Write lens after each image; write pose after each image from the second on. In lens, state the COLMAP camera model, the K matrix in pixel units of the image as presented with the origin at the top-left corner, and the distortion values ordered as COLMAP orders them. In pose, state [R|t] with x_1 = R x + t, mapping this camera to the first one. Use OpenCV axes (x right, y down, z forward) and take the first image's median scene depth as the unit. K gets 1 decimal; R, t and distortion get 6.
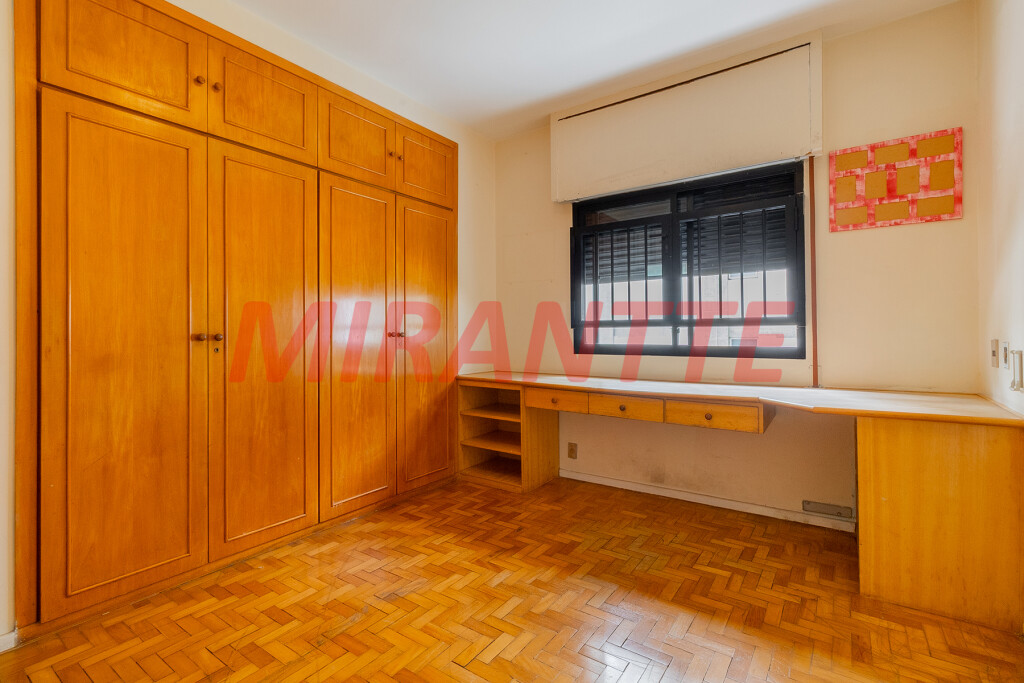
lens RADIAL K [[471.8, 0, 515.9], [0, 471.8, 331.2], [0, 0, 1]] dist [0.000284, 0.000177]
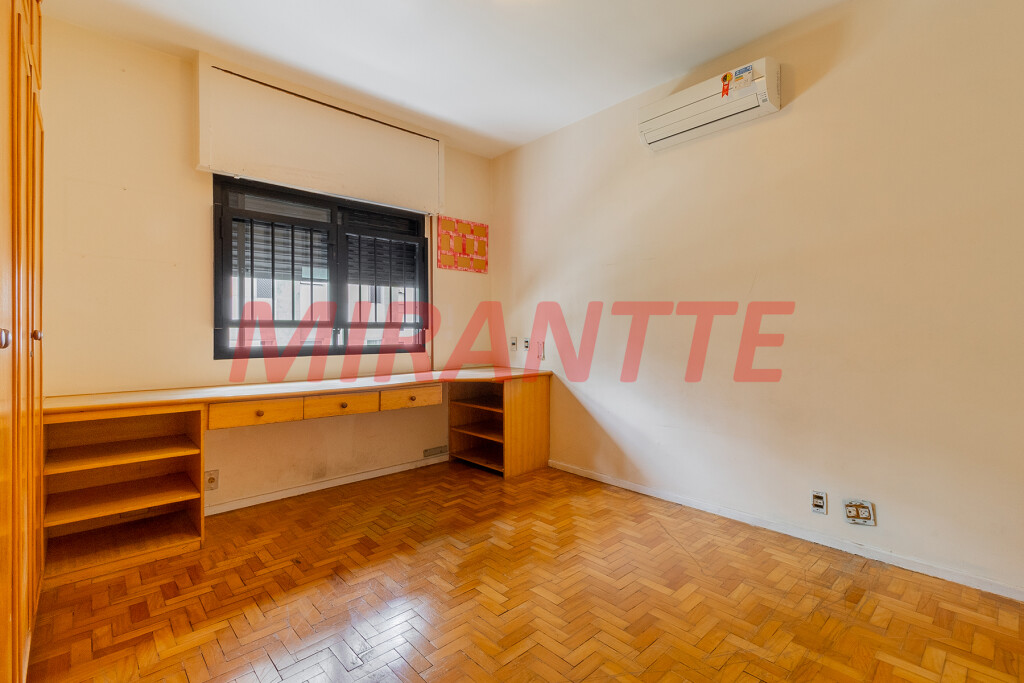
lens RADIAL K [[471.8, 0, 515.9], [0, 471.8, 331.2], [0, 0, 1]] dist [0.000284, 0.000177]
pose [[0.202166, 0.007955, 0.979319, -0.704346], [-0.003414, 0.999967, -0.007418, 0.004270], [-0.979345, -0.001843, 0.202187, 0.408249]]
